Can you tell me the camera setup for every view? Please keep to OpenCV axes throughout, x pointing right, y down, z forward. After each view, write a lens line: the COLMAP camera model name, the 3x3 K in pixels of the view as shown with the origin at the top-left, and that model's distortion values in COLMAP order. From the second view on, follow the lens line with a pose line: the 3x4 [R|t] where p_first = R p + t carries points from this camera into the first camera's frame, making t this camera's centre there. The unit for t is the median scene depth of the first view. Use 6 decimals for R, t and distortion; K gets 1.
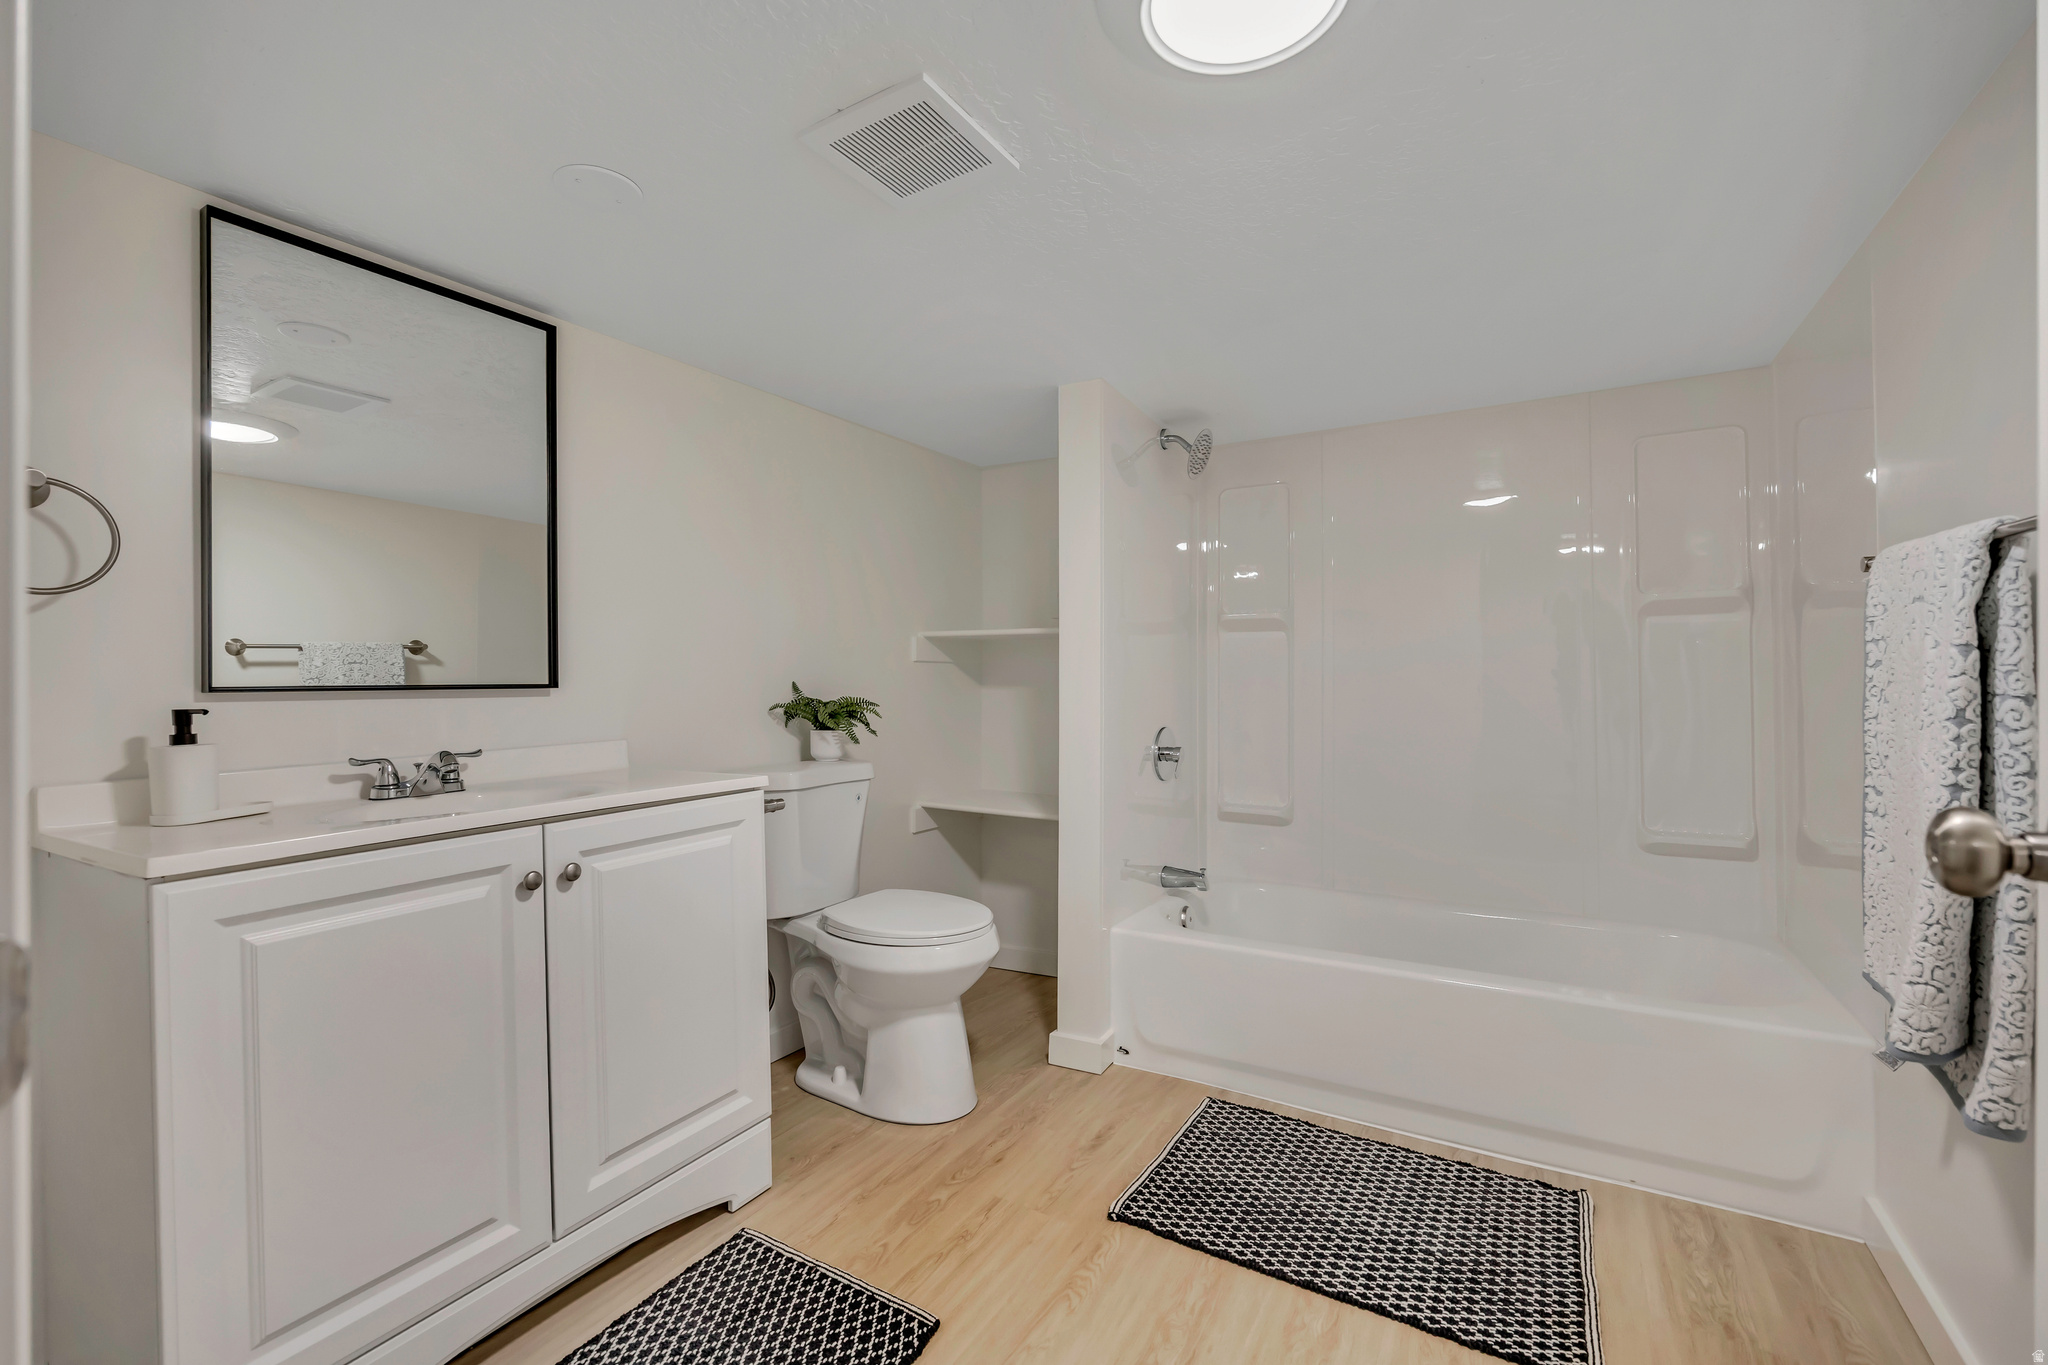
lens RADIAL K [[880.6, 0, 1022.9], [0, 880.6, 682.1], [0, 0, 1]] dist [-0.001172, -0.000096]
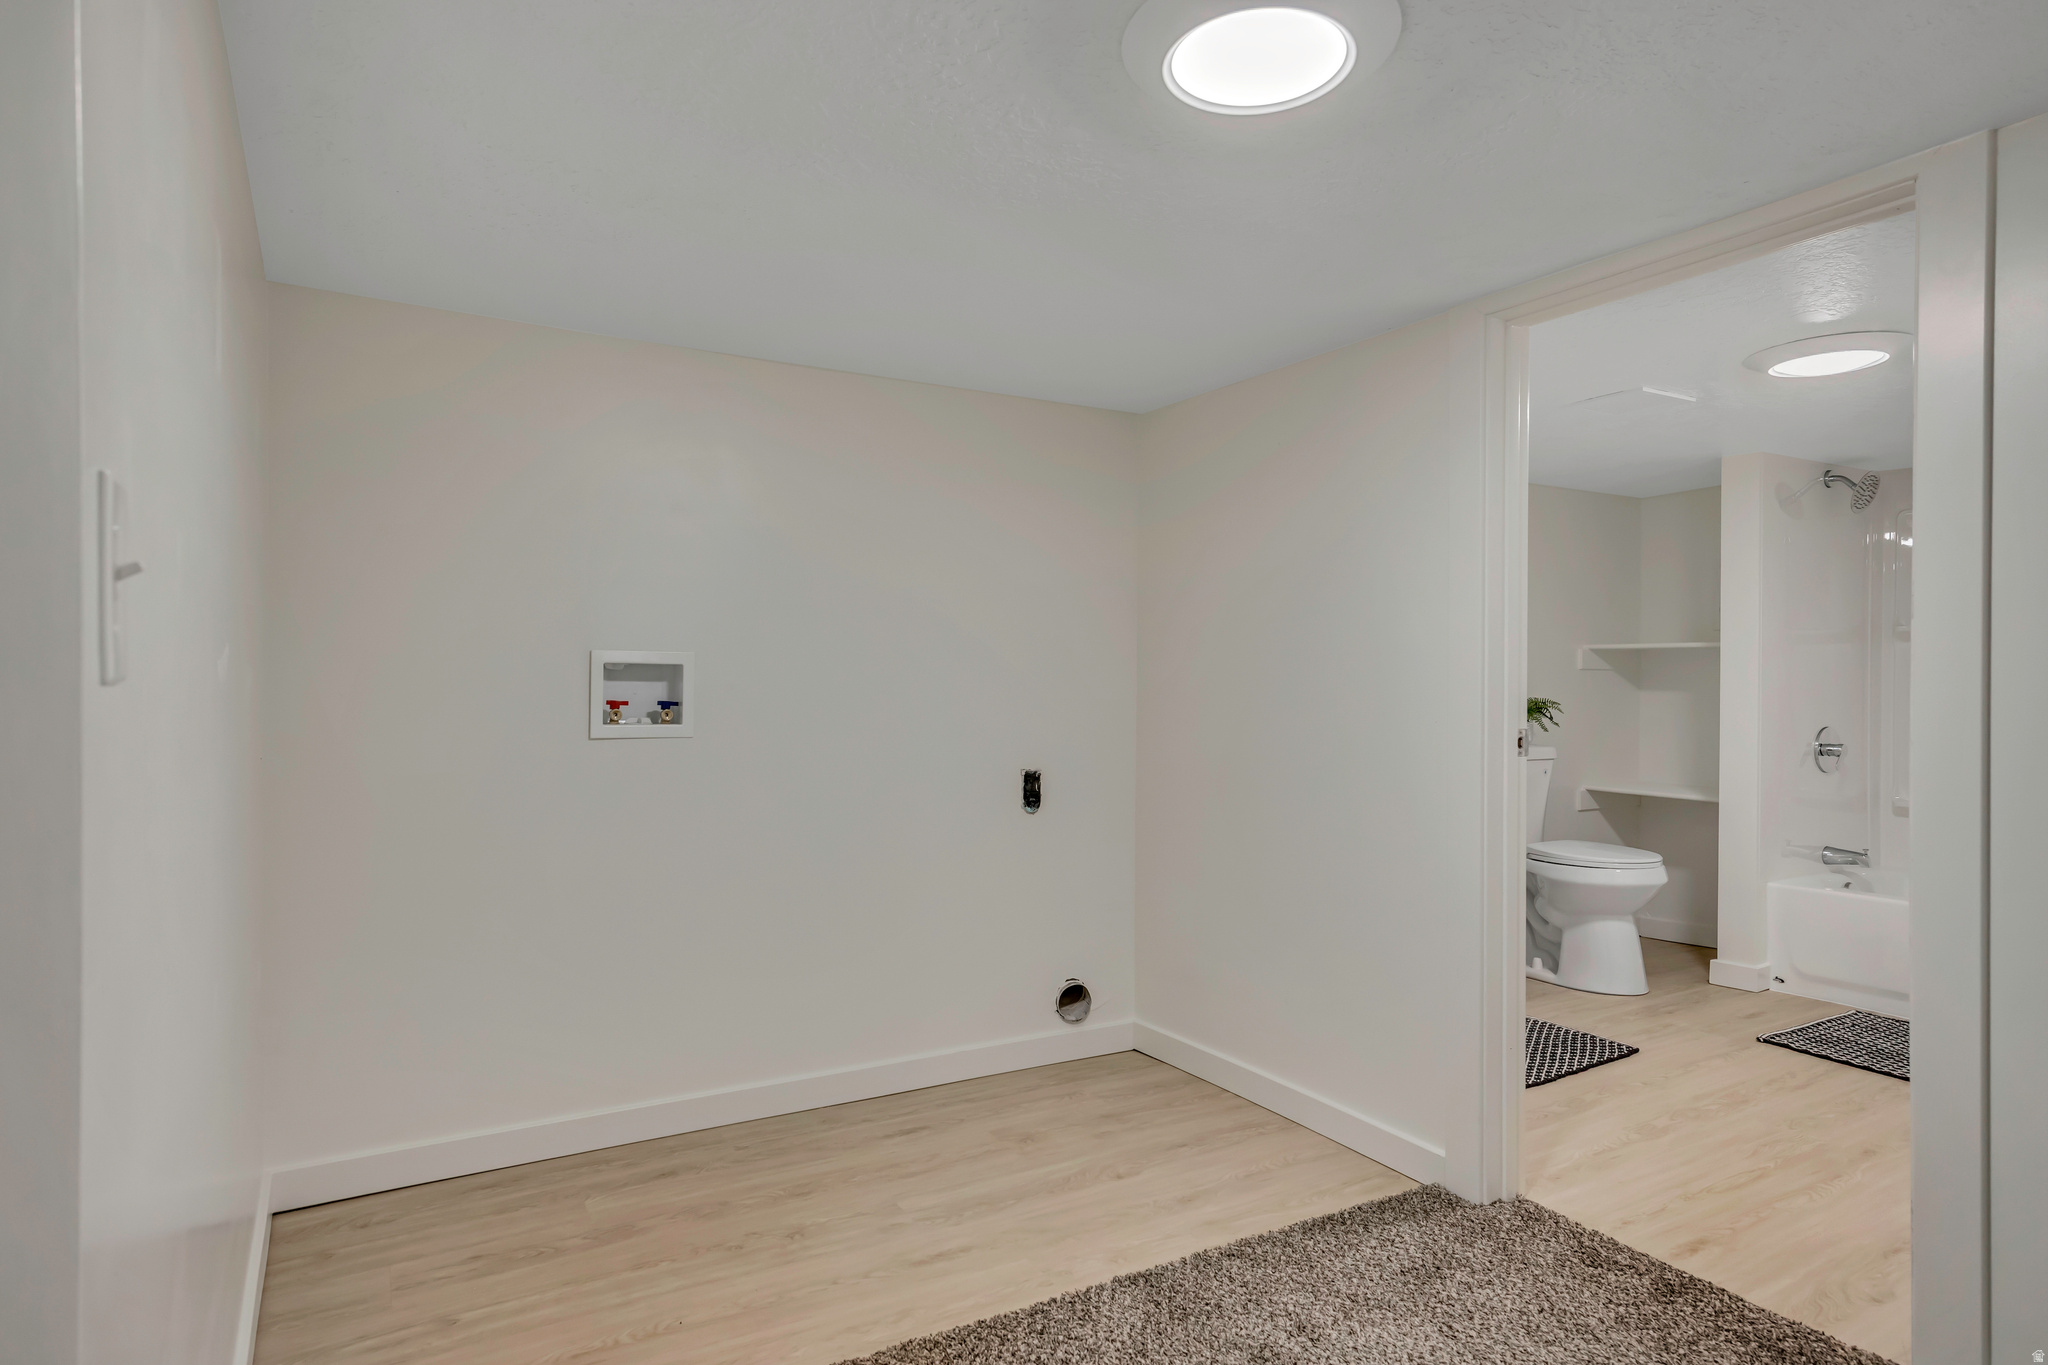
lens RADIAL K [[1157.0, 0, 1027.1], [0, 1157.0, 681.7], [0, 0, 1]] dist [0.025284, 0.000328]
pose [[0.879959, 0.003968, -0.475033, -0.034451], [-0.001819, 0.999986, 0.004983, -0.014370], [0.475046, -0.003521, 0.879954, -0.869703]]
